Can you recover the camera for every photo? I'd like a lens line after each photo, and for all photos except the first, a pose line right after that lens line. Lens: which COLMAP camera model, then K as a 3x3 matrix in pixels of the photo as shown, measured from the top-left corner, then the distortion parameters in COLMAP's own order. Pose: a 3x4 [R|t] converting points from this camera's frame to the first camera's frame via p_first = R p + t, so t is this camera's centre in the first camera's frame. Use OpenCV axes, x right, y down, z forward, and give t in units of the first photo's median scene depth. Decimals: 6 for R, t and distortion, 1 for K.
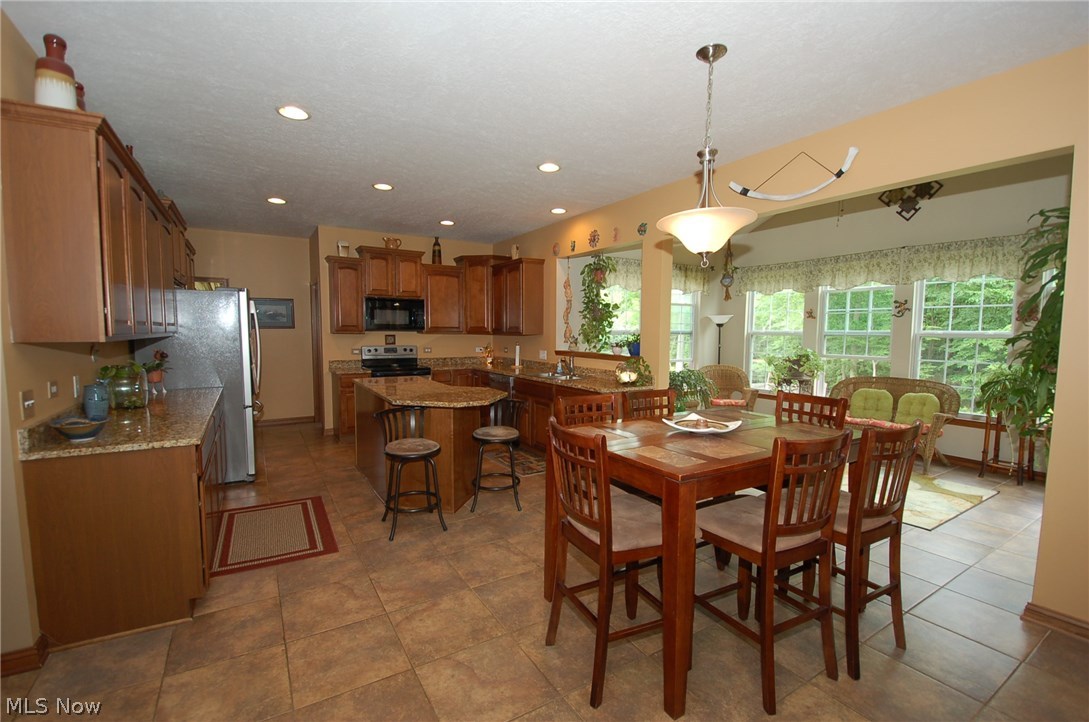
lens RADIAL K [[471.5, 0, 540.0], [0, 471.5, 368.5], [0, 0, 1]] dist [0.020730, -0.023584]
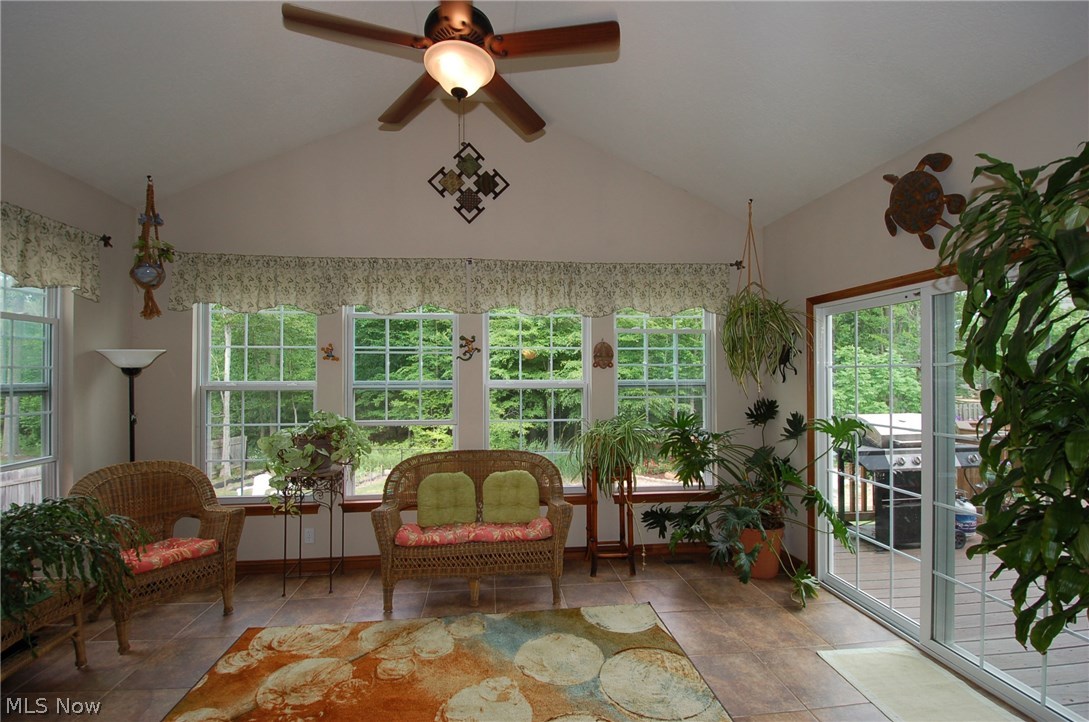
lens RADIAL K [[471.5, 0, 540.0], [0, 471.5, 368.5], [0, 0, 1]] dist [0.020730, -0.023584]
pose [[0.419370, 0.003083, 0.907810, 0.184379], [0.079976, 0.995981, -0.040327, -0.060748], [-0.904286, 0.089515, 0.417438, 0.617523]]
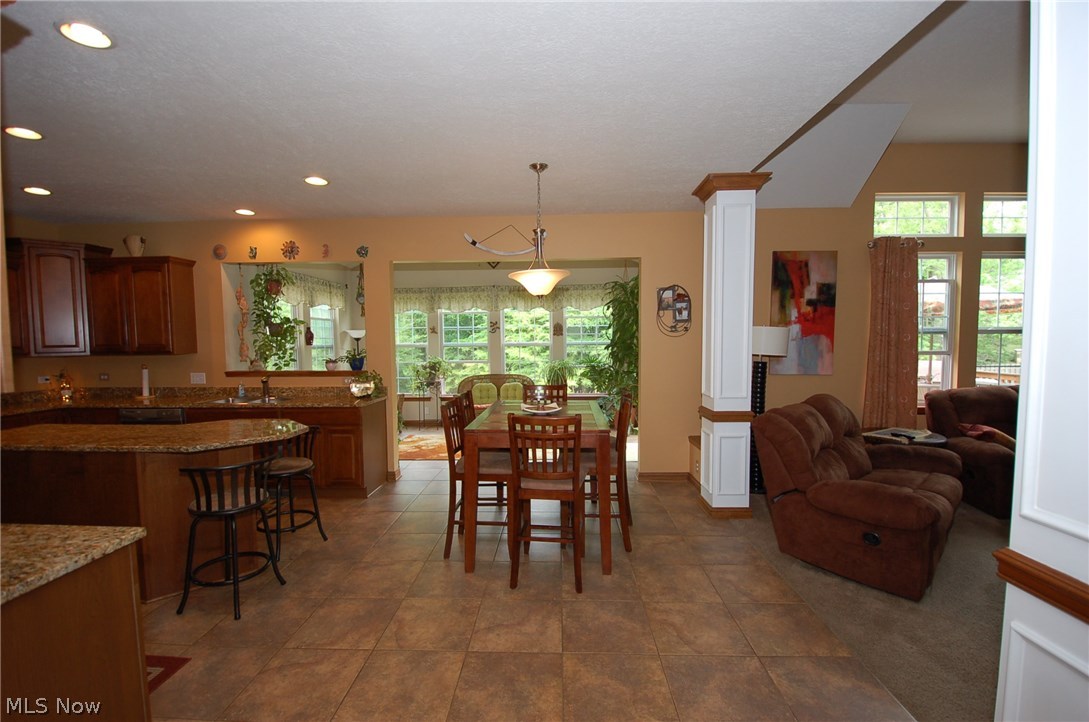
lens RADIAL K [[471.5, 0, 540.0], [0, 471.5, 368.5], [0, 0, 1]] dist [0.020730, -0.023584]
pose [[0.553063, -0.061611, 0.830858, -0.385099], [0.080862, 0.996523, 0.020070, -0.016554], [-0.829206, 0.056084, 0.556122, 0.069284]]
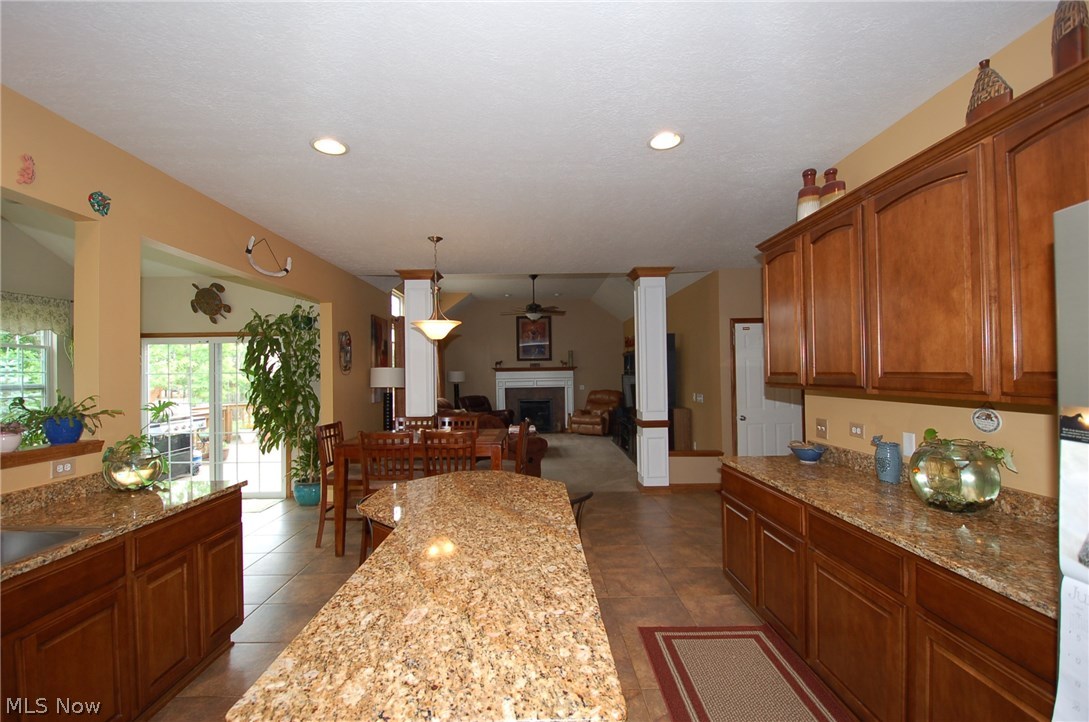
lens RADIAL K [[471.5, 0, 540.0], [0, 471.5, 368.5], [0, 0, 1]] dist [0.020730, -0.023584]
pose [[-0.863791, 0.009446, 0.503763, -0.397879], [0.049412, 0.996593, 0.066039, -0.096681], [-0.501422, 0.081936, -0.861314, 1.006254]]
